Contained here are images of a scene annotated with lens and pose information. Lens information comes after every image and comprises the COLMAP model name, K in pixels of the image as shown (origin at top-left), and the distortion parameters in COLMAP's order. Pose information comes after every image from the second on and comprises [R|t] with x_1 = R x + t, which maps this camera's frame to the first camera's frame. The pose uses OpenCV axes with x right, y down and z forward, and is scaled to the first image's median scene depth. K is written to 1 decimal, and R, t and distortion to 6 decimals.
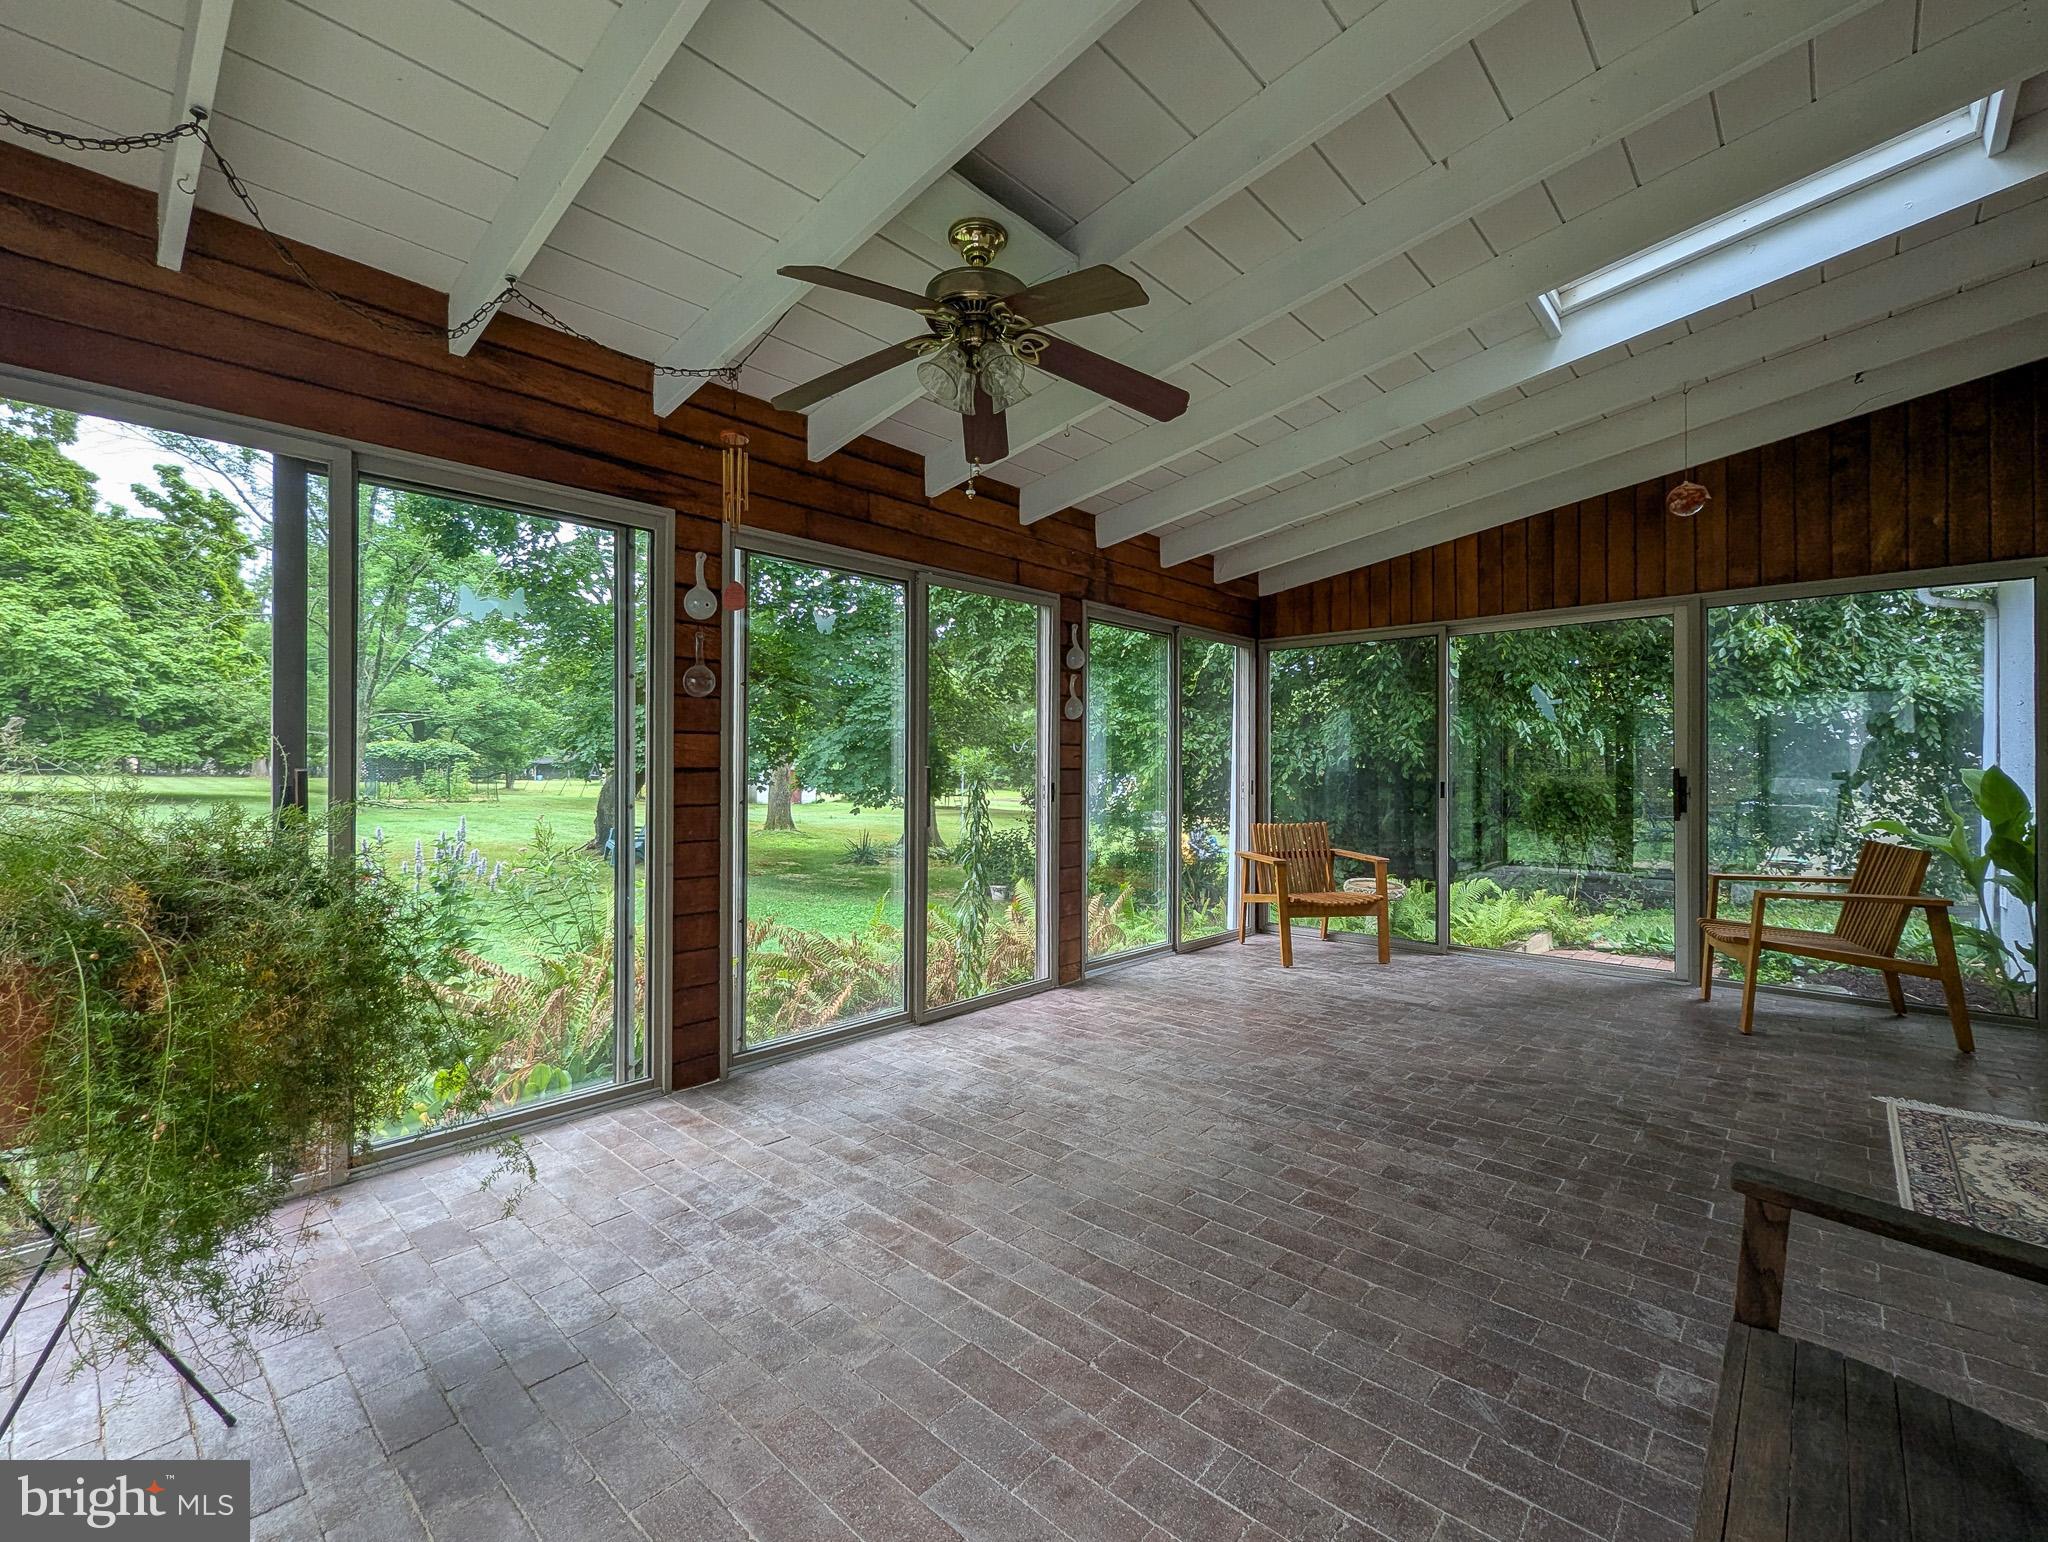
lens RADIAL K [[910.0, 0, 1023.8], [0, 910.0, 784.1], [0, 0, 1]] dist [0.001530, 0.000224]
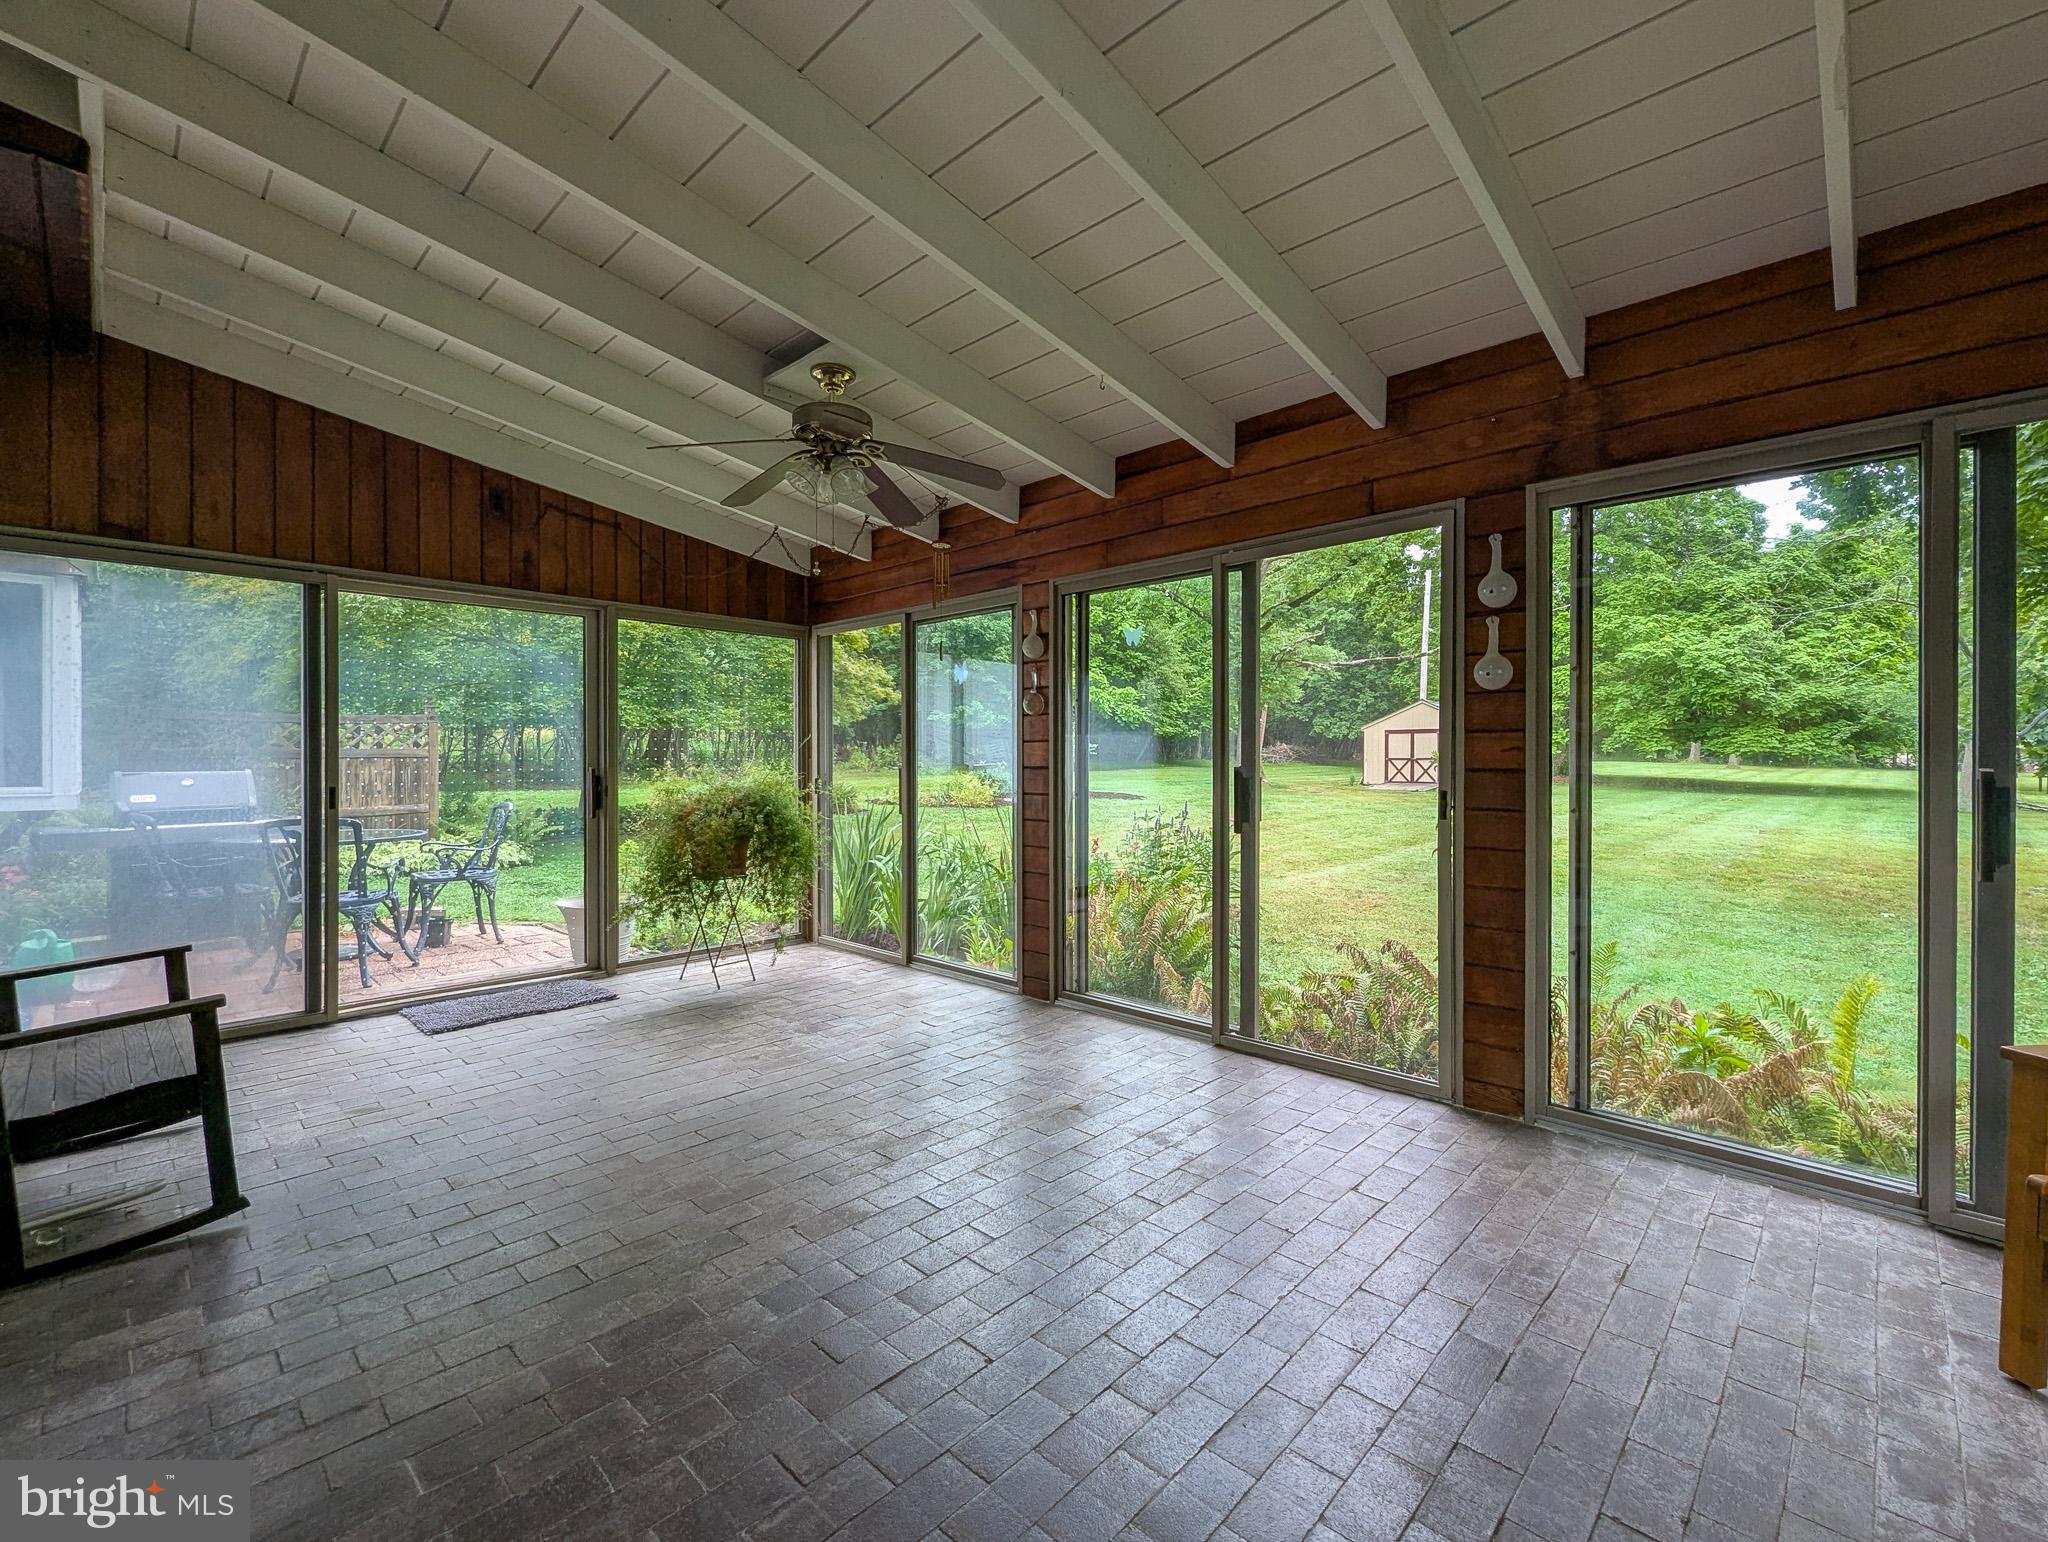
lens RADIAL K [[880.6, 0, 1037.2], [0, 880.6, 781.9], [0, 0, 1]] dist [0.001609, 0.000162]
pose [[-0.022676, 0.022895, -0.999481, 0.119424], [-0.017040, 0.999584, 0.023284, -0.002944], [0.999598, 0.017559, -0.022276, 0.128550]]
